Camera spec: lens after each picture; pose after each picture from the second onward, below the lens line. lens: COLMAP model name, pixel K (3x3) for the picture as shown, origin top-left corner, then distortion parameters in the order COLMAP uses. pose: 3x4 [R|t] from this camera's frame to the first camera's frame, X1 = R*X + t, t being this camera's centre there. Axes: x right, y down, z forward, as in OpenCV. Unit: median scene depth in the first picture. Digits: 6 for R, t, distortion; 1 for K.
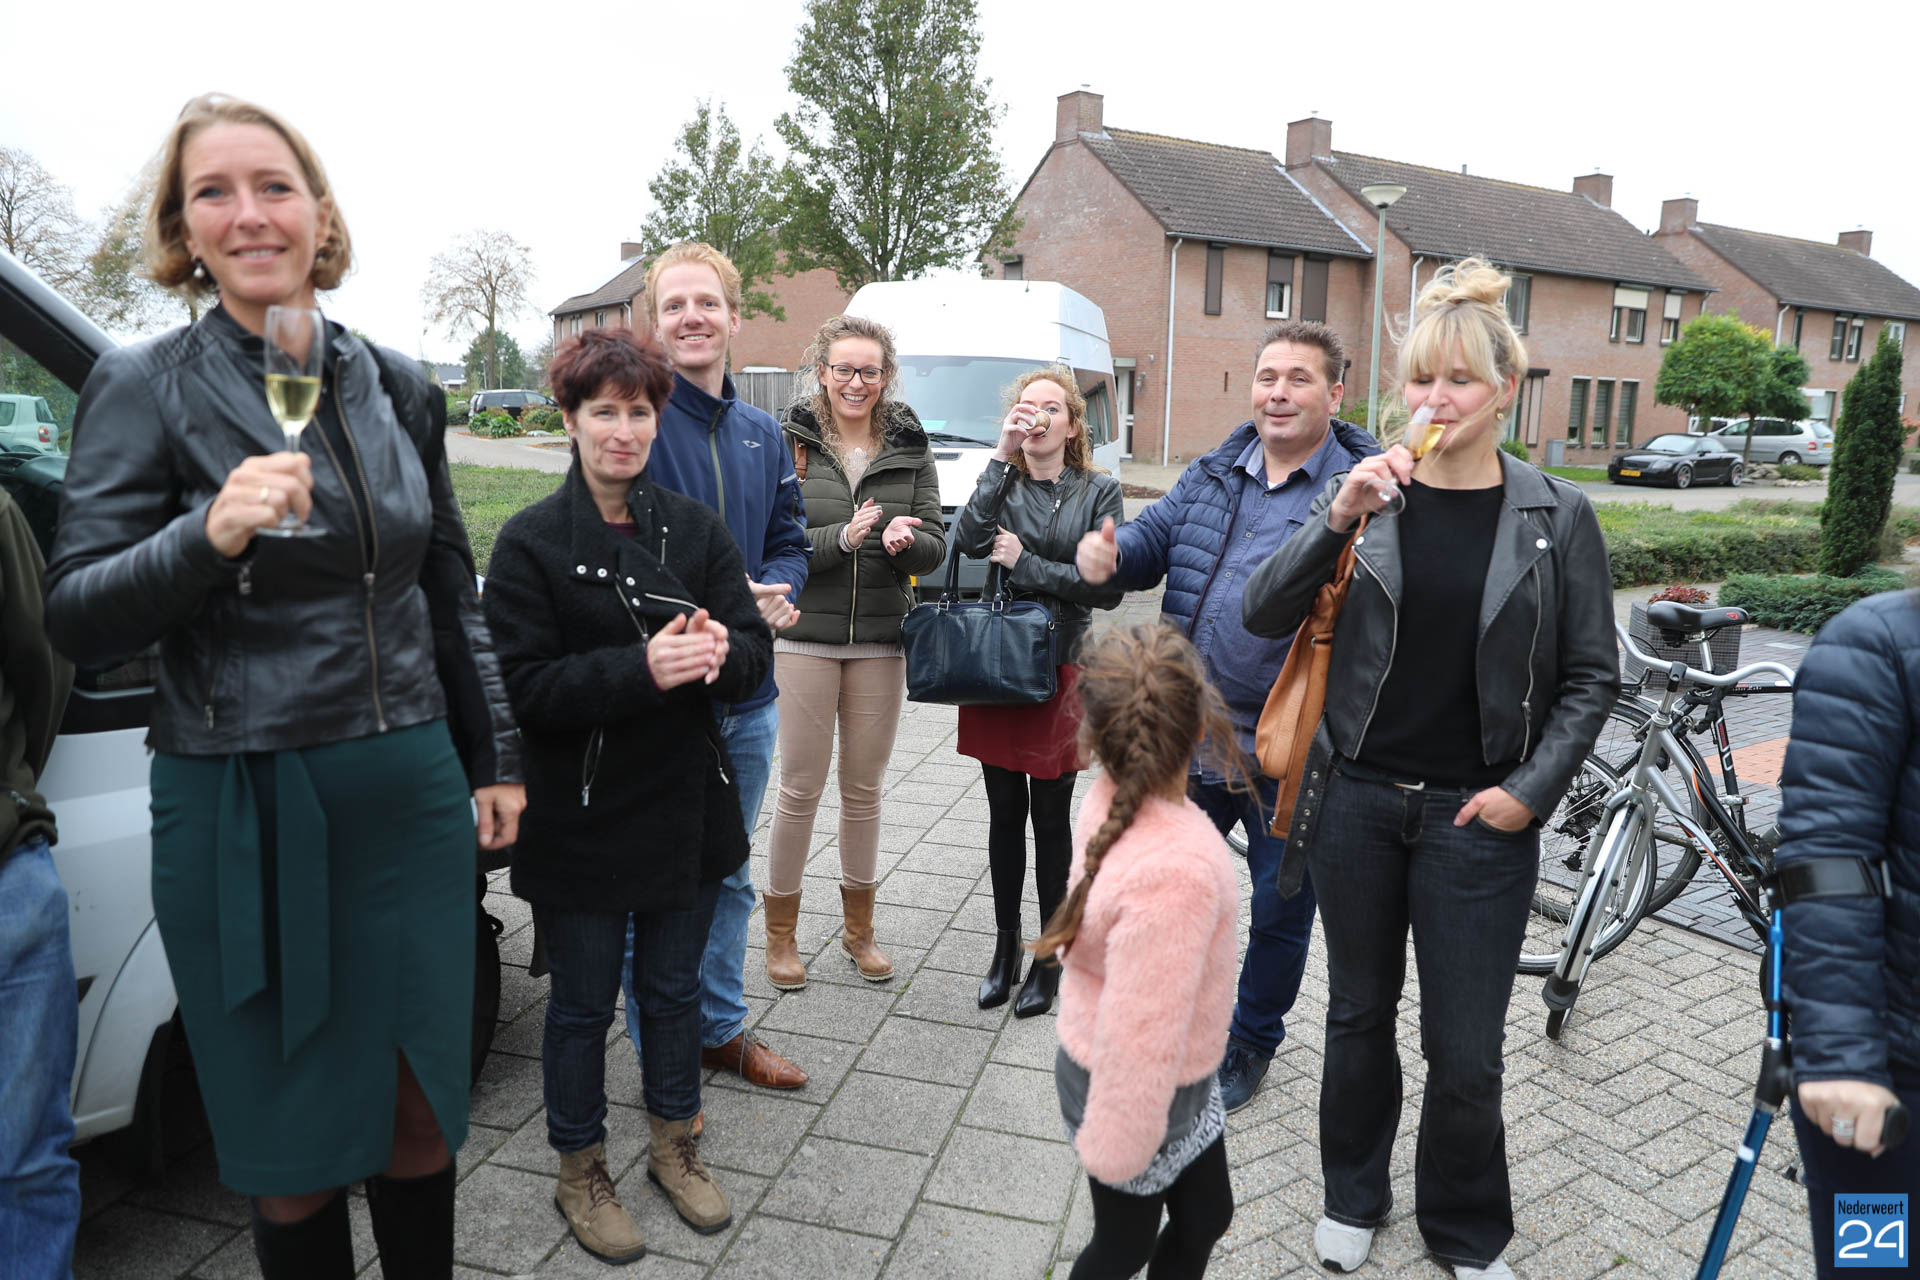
lens RADIAL K [[1328.3, 0, 971.6], [0, 1328.3, 639.3], [0, 0, 1]] dist [-0.095642, 0.072045]
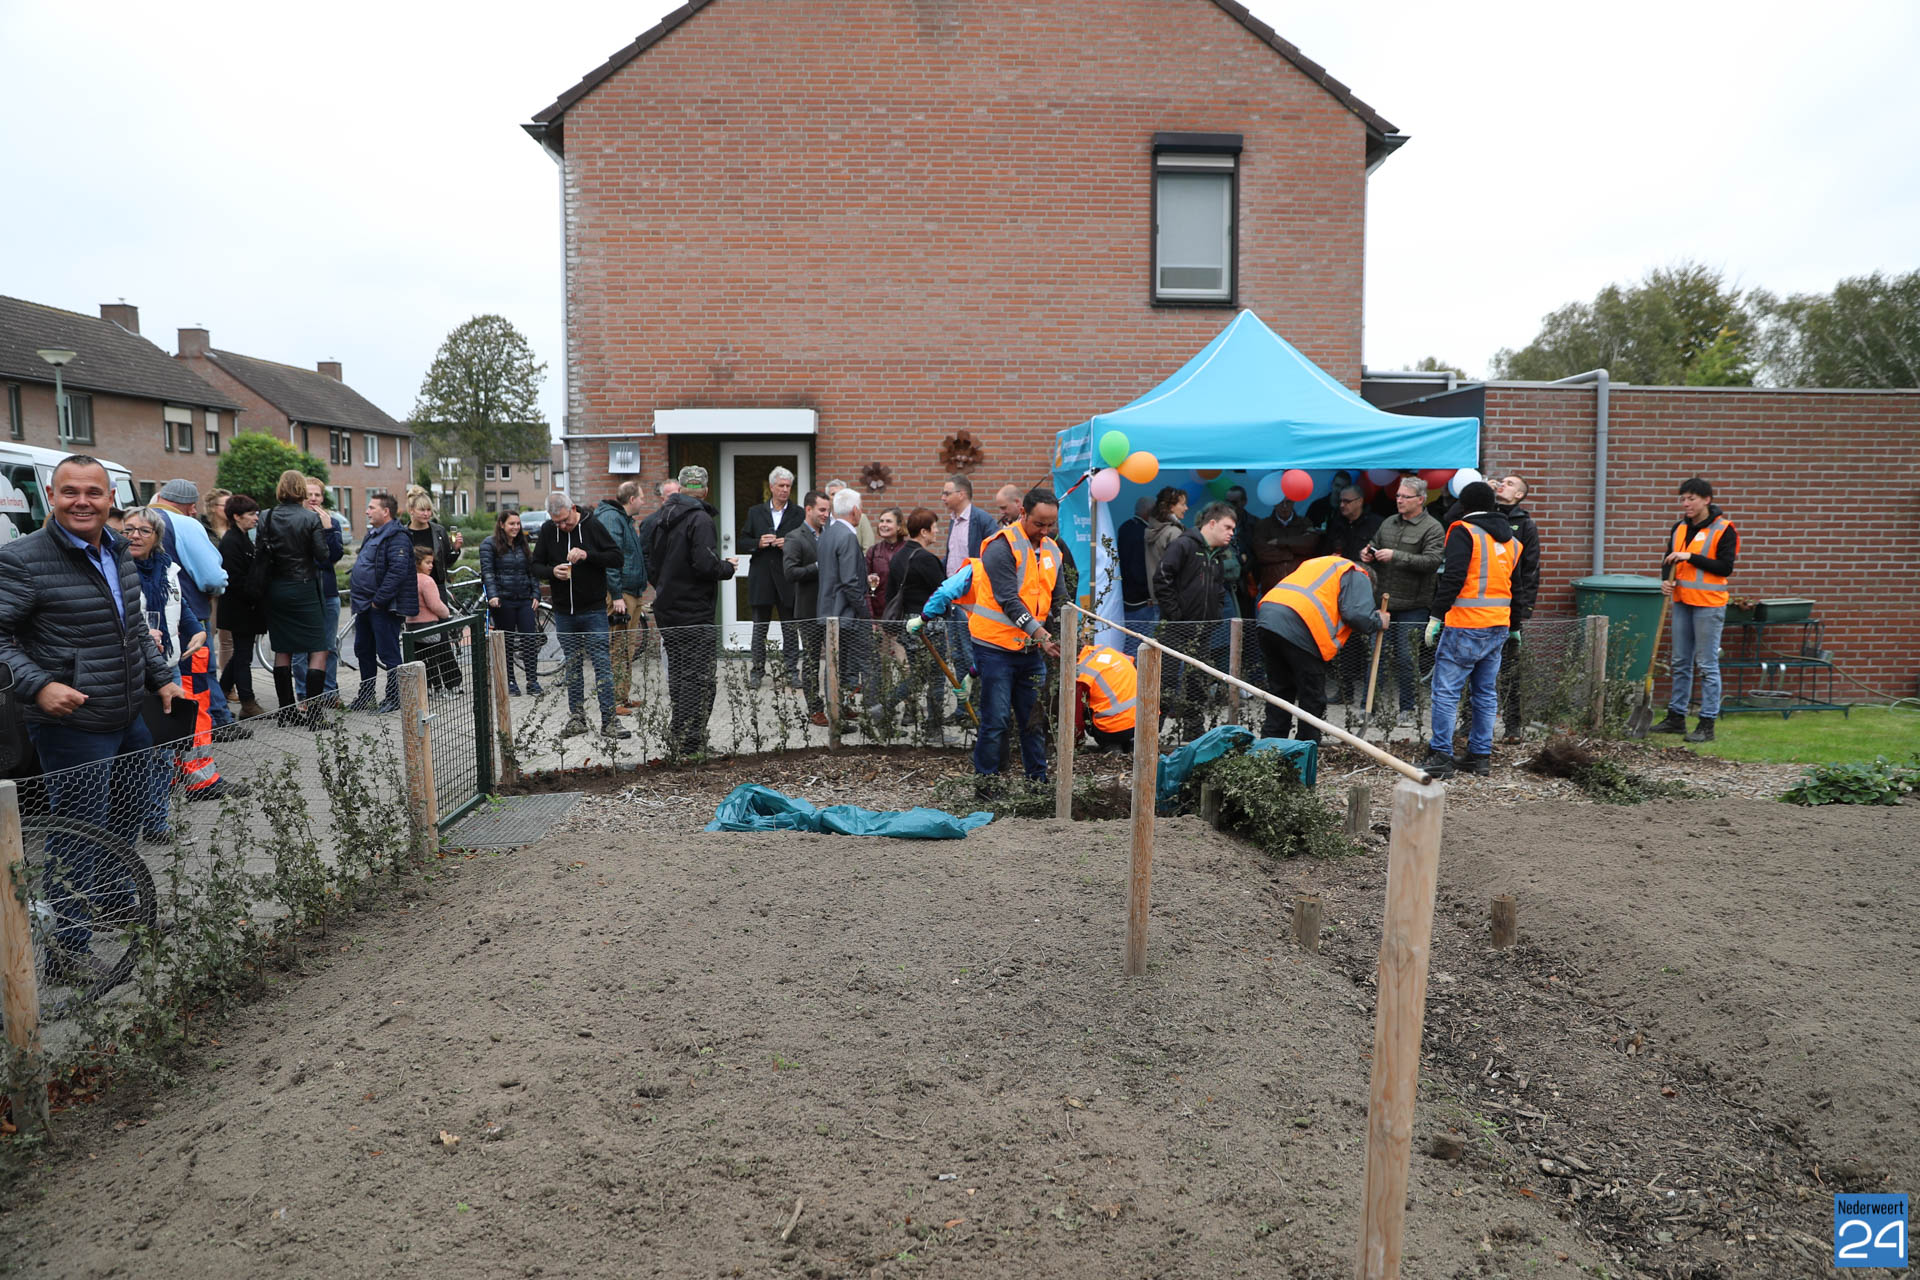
lens RADIAL K [[1328.3, 0, 969.1], [0, 1328.3, 651.1], [0, 0, 1]] dist [-0.095642, 0.072045]
pose [[0.474918, -0.115164, 0.872462, -0.190675], [0.158752, 0.986347, 0.043781, 0.012480], [-0.865593, 0.117713, 0.486716, -0.165017]]
